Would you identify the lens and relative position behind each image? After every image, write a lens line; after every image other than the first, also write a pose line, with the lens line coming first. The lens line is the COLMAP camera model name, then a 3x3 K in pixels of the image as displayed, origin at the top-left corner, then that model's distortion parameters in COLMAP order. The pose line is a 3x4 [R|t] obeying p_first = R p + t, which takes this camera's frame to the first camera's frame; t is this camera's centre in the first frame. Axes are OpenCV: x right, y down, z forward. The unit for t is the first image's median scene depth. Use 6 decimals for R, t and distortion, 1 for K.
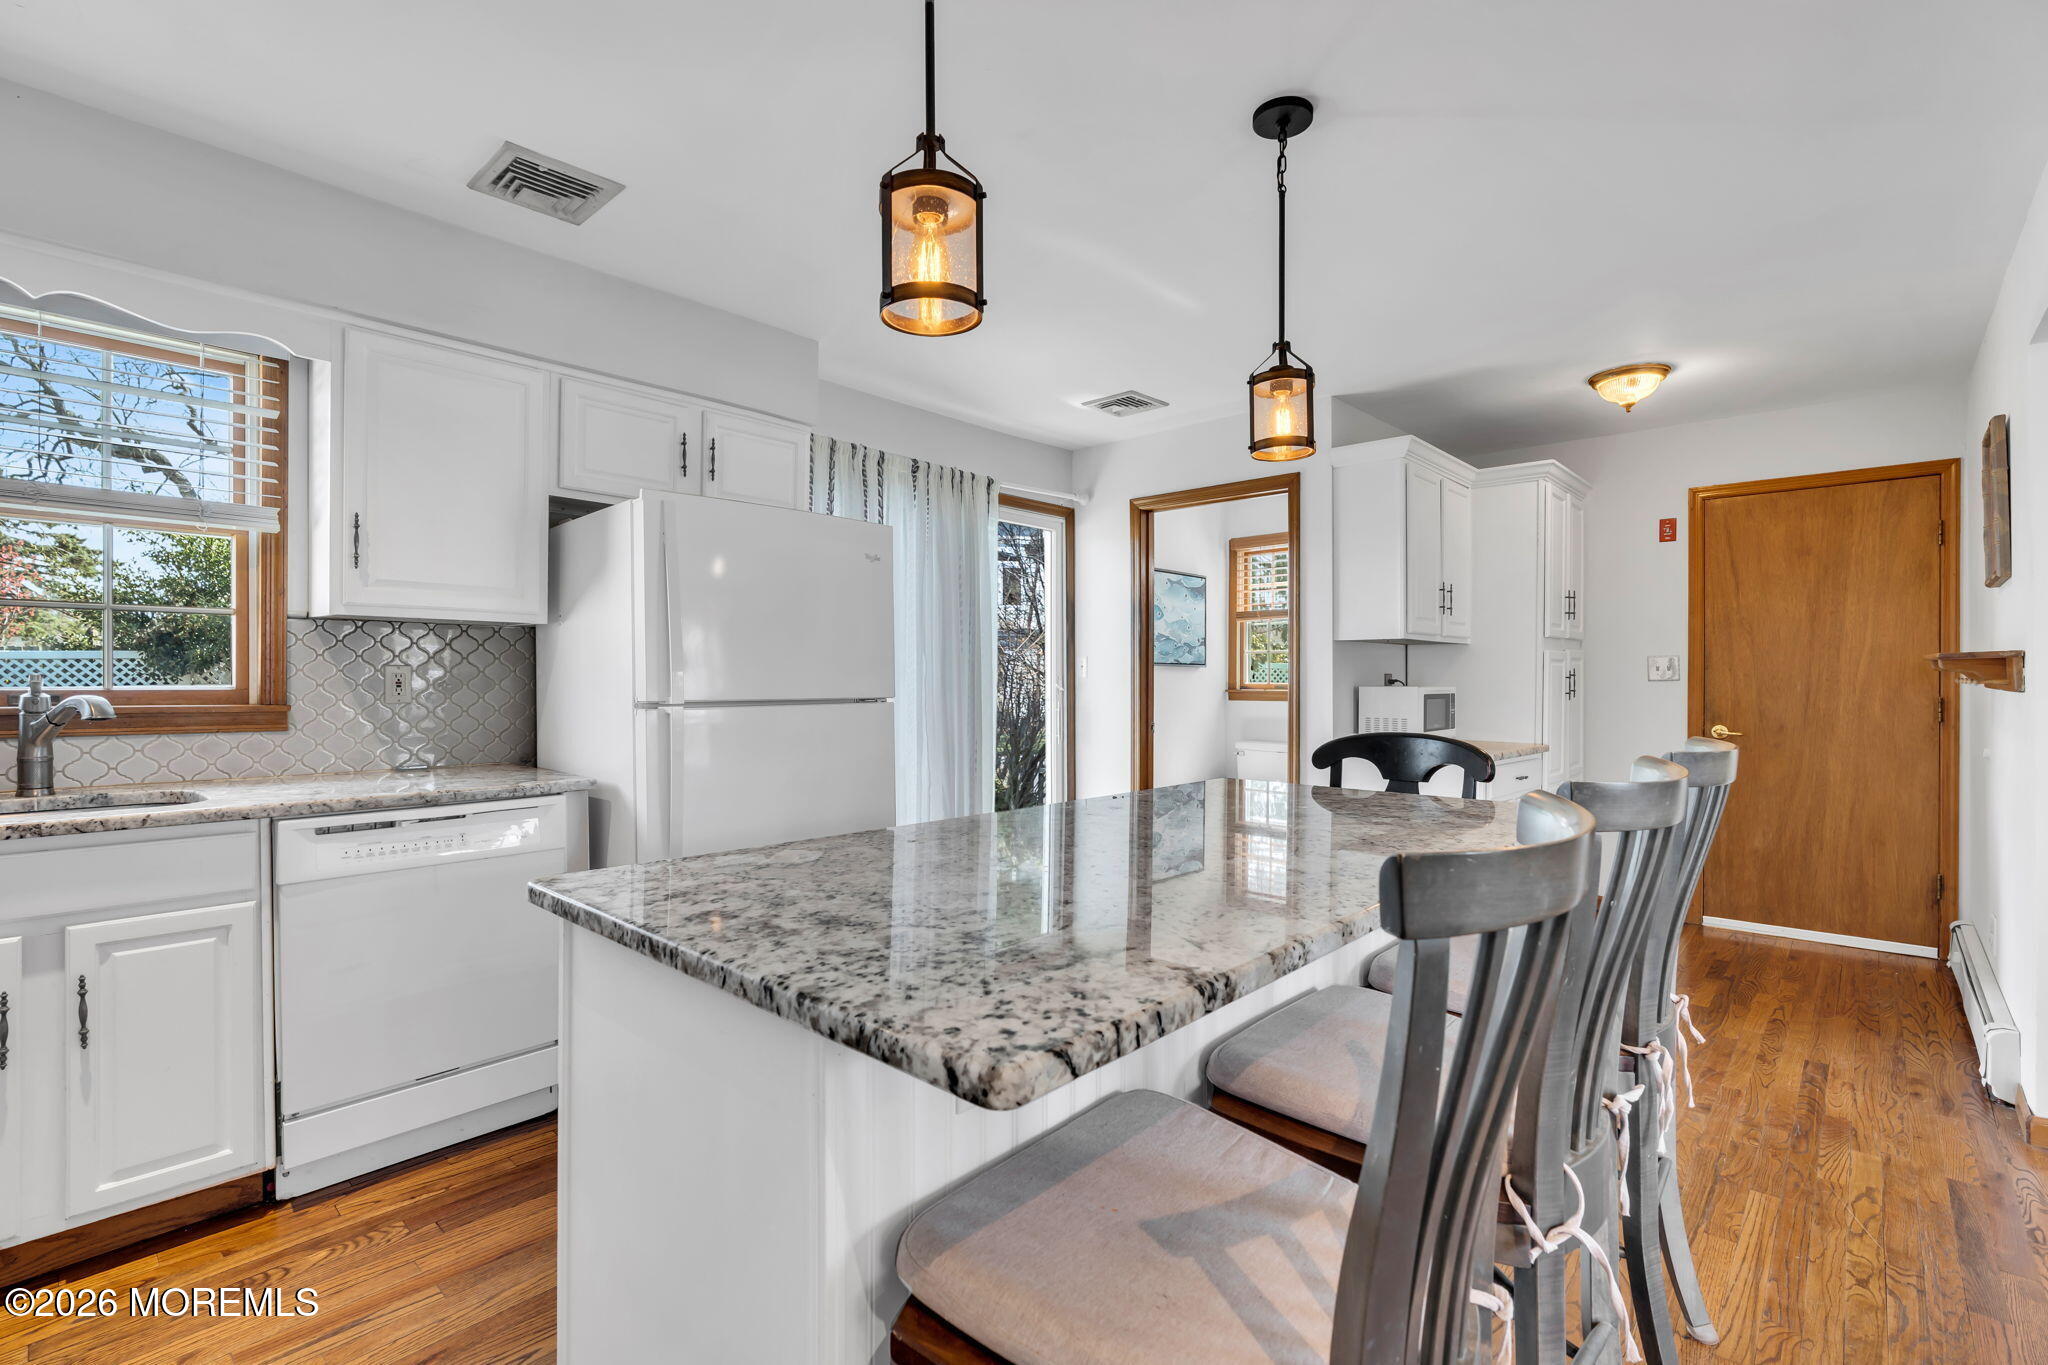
lens RADIAL K [[930.1, 0, 1030.2], [0, 930.1, 682.8], [0, 0, 1]] dist [-0.002680, -0.000199]
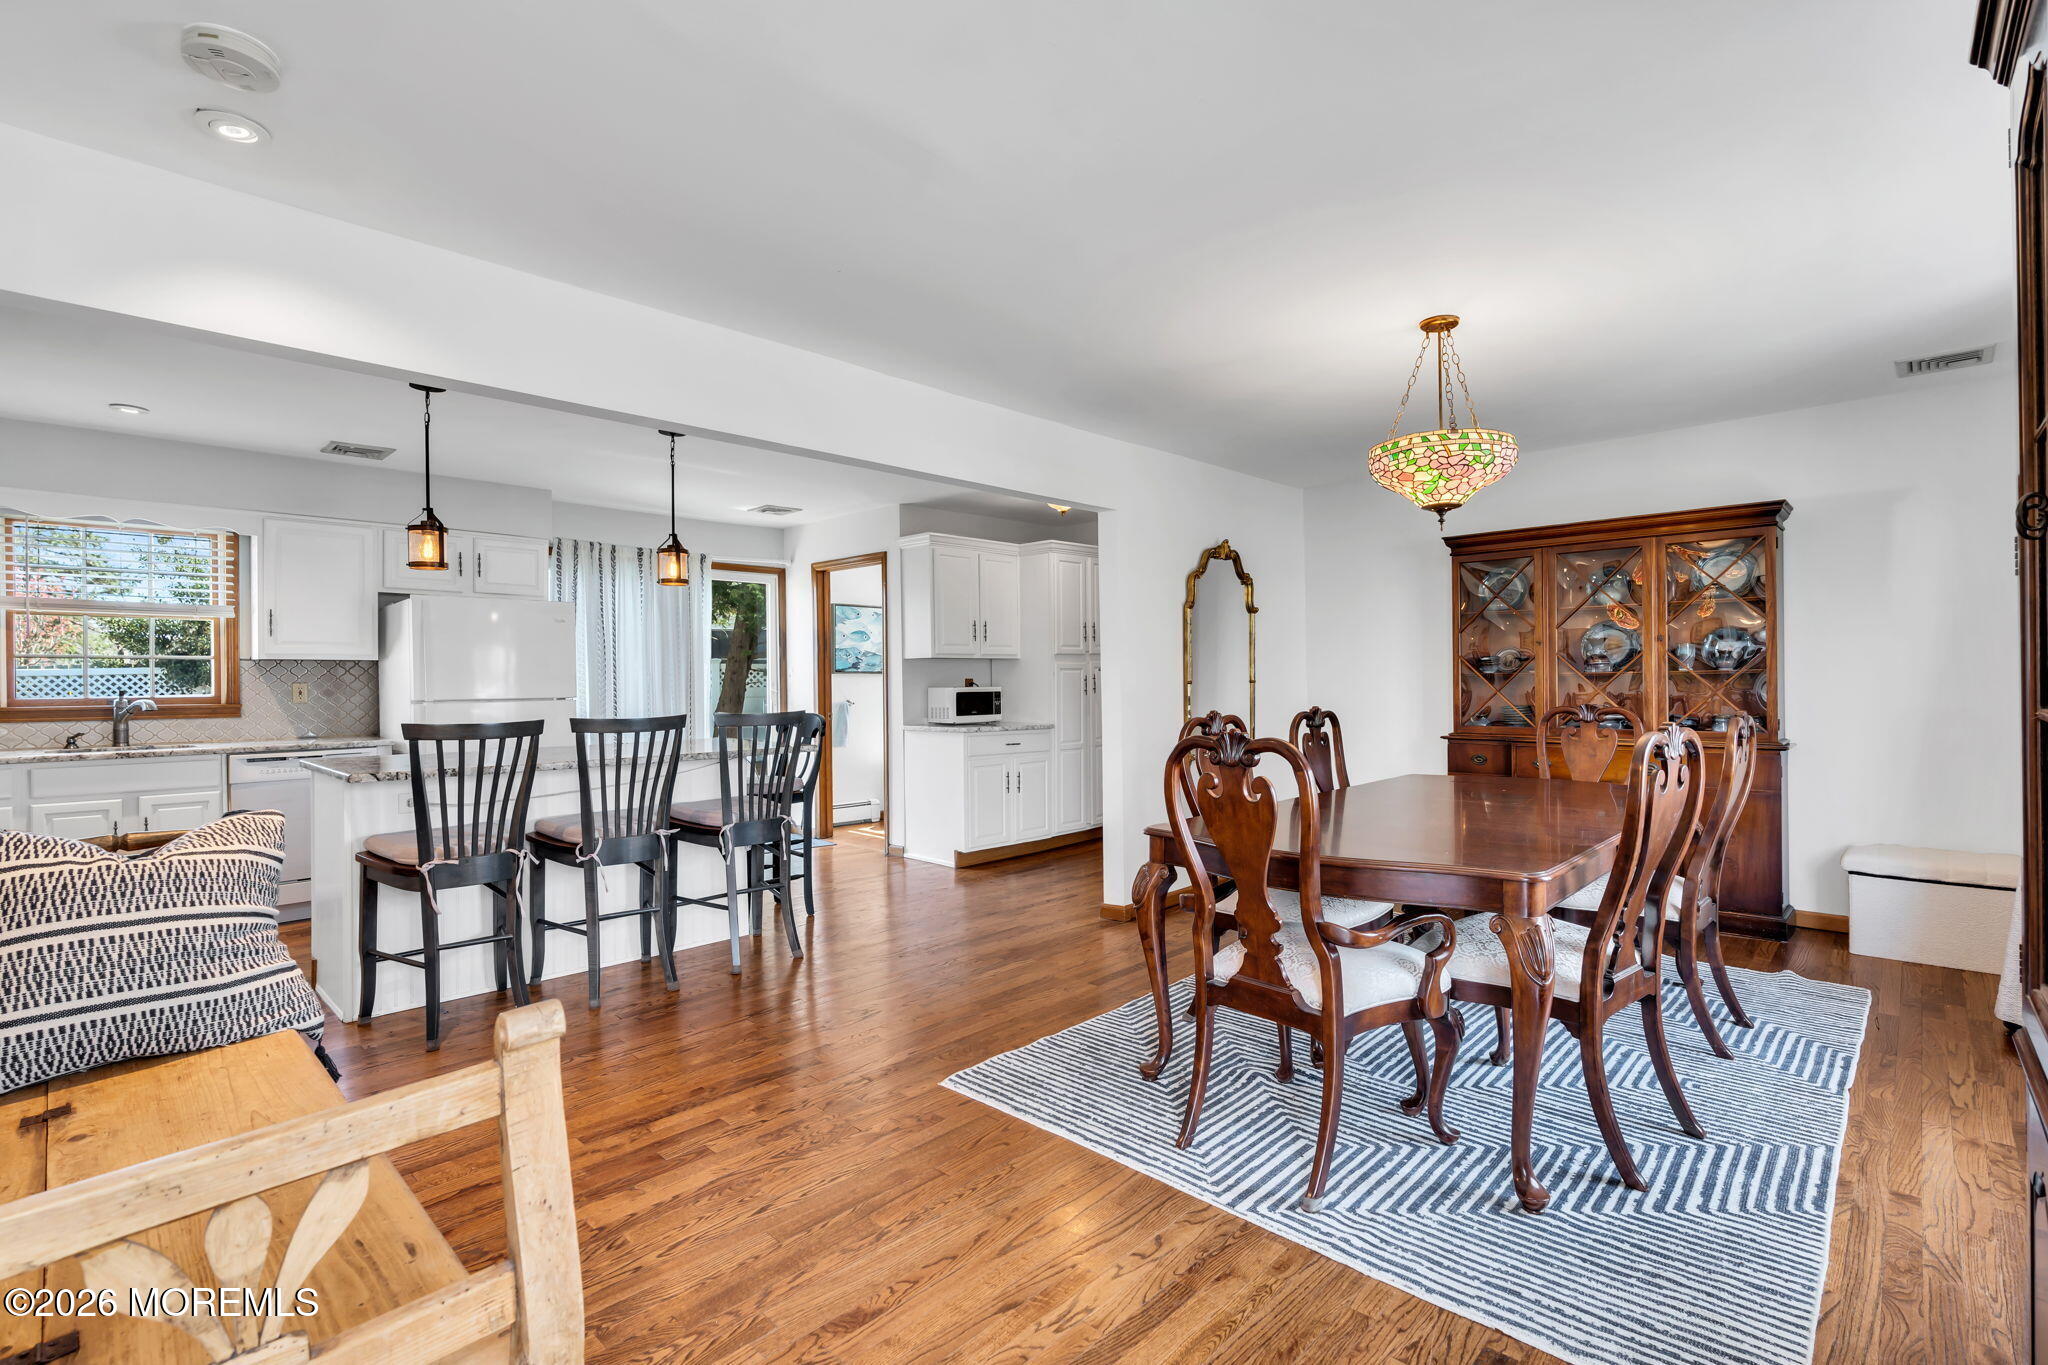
lens RADIAL K [[929.9, 0, 1012.5], [0, 929.9, 682.4], [0, 0, 1]] dist [-0.001385, 0.000052]
pose [[0.999685, -0.011607, -0.022273, 0.874000], [0.011579, 0.999932, -0.001415, -0.000538], [0.022287, 0.001157, 0.999751, -0.927477]]
